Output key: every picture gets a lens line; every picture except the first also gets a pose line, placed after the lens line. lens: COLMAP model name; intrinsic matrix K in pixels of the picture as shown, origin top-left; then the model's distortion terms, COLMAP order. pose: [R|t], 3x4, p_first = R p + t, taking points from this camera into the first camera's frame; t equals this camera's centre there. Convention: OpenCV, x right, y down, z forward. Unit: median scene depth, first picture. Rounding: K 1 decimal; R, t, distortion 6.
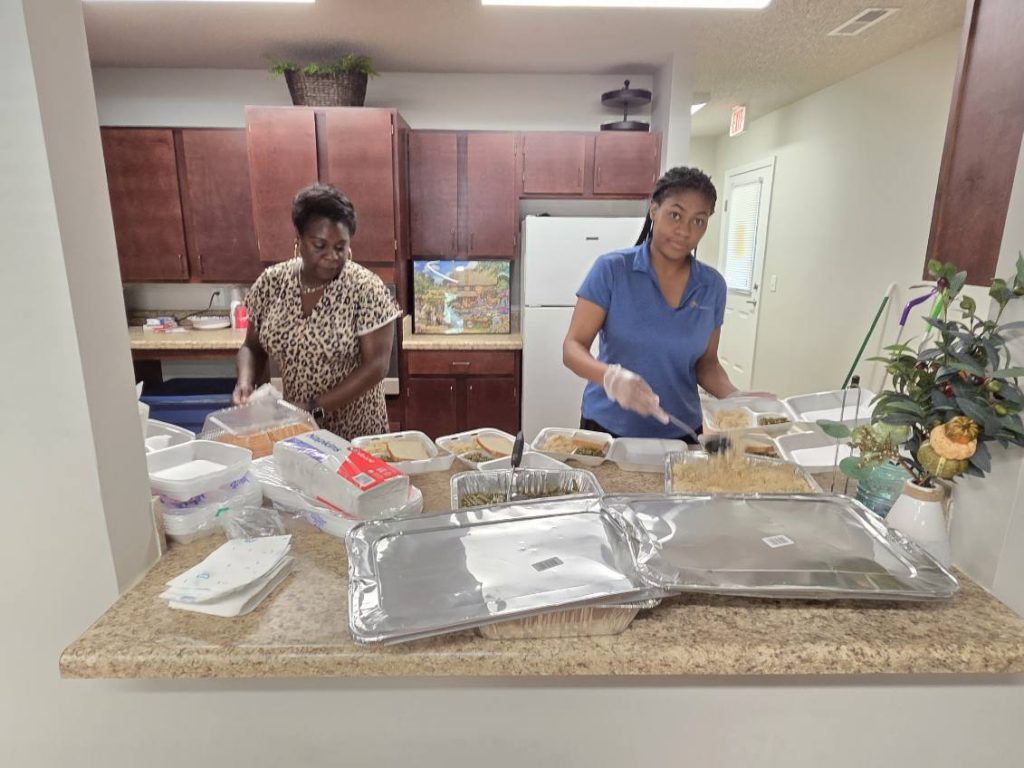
lens RADIAL K [[526.0, 0, 512.0], [0, 526.0, 384.0], [0, 0, 1]] dist [0.004464, -0.000232]
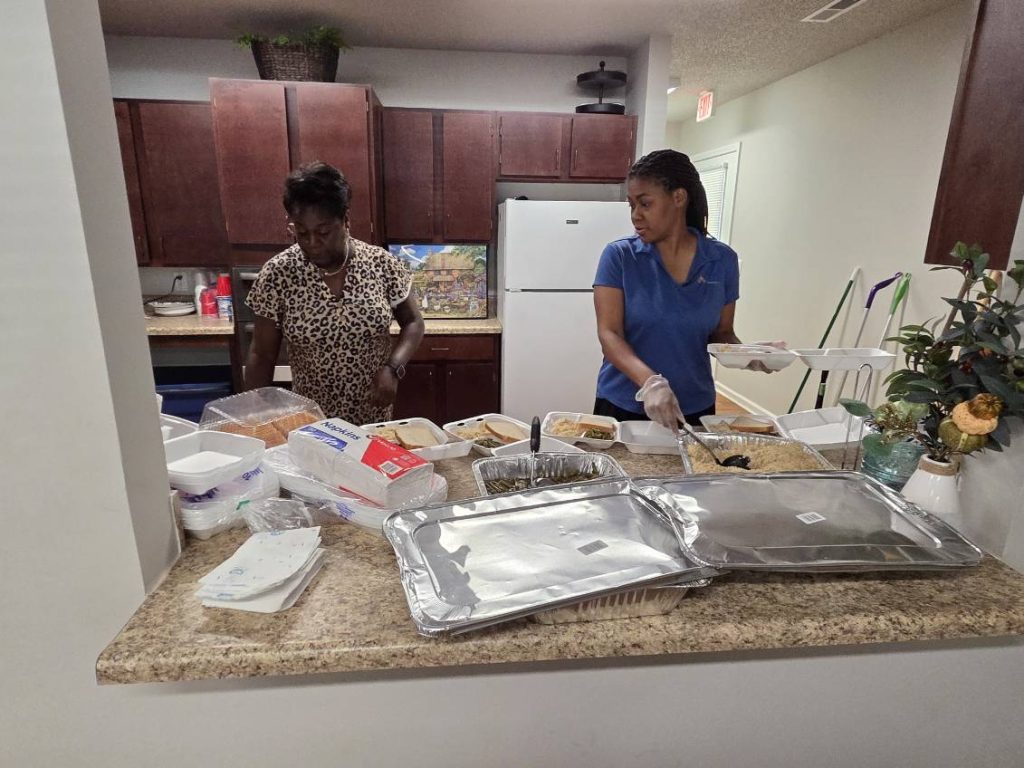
lens RADIAL K [[526.0, 0, 512.0], [0, 526.0, 384.0], [0, 0, 1]] dist [0.004464, -0.000232]
pose [[0.997782, -0.013444, 0.065197, -0.125204], [0.011612, 0.999529, 0.028397, 0.001972], [-0.065548, -0.027577, 0.997468, 0.019833]]
